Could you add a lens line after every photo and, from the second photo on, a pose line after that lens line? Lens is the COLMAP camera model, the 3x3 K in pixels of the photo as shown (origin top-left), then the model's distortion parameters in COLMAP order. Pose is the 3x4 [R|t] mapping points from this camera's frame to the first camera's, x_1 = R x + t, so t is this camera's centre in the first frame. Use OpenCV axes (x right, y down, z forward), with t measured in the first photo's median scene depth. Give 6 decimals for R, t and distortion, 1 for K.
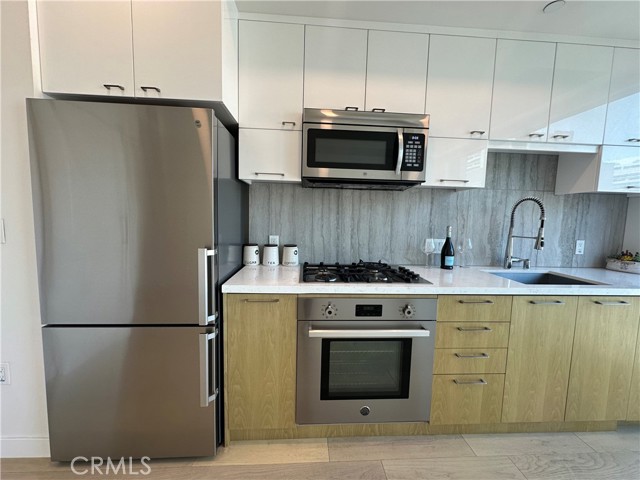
lens RADIAL K [[255.3, 0, 318.6], [0, 255.3, 239.9], [0, 0, 1]] dist [-0.002711, 0.001015]
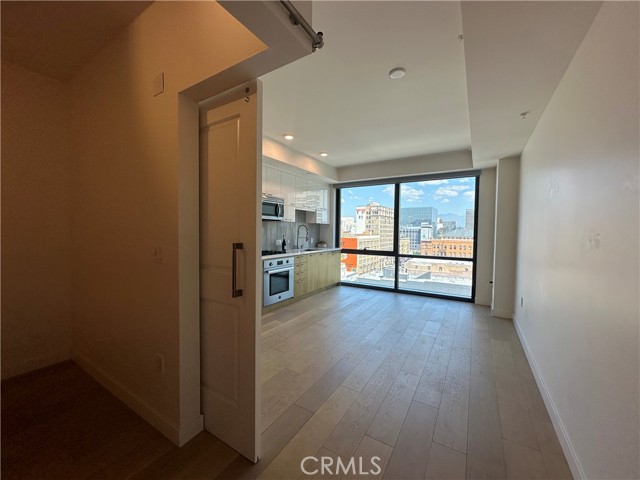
lens RADIAL K [[255.3, 0, 319.3], [0, 255.3, 240.4], [0, 0, 1]] dist [-0.002711, 0.001015]
pose [[0.573595, -0.044460, 0.817931, -1.704954], [0.069416, 0.997572, 0.005545, 0.018593], [-0.816192, 0.053597, 0.575289, -0.990099]]
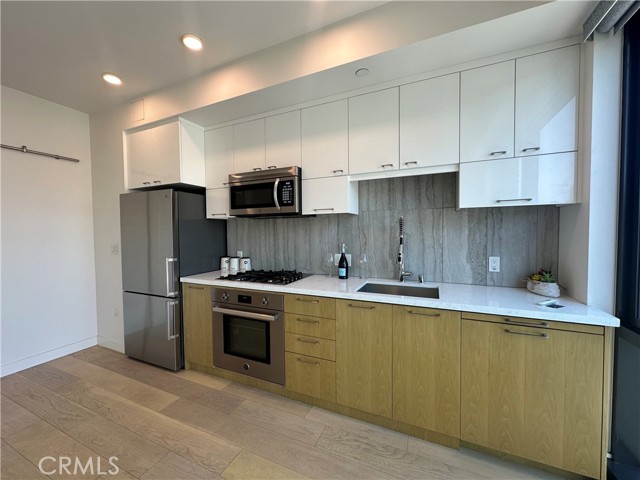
lens RADIAL K [[255.3, 0, 319.6], [0, 255.3, 240.1], [0, 0, 1]] dist [-0.002711, 0.001015]
pose [[0.885107, -0.018641, -0.465013, 1.111060], [-0.009395, 0.998278, -0.057900, 0.001269], [0.465292, 0.055617, 0.883408, -0.156479]]
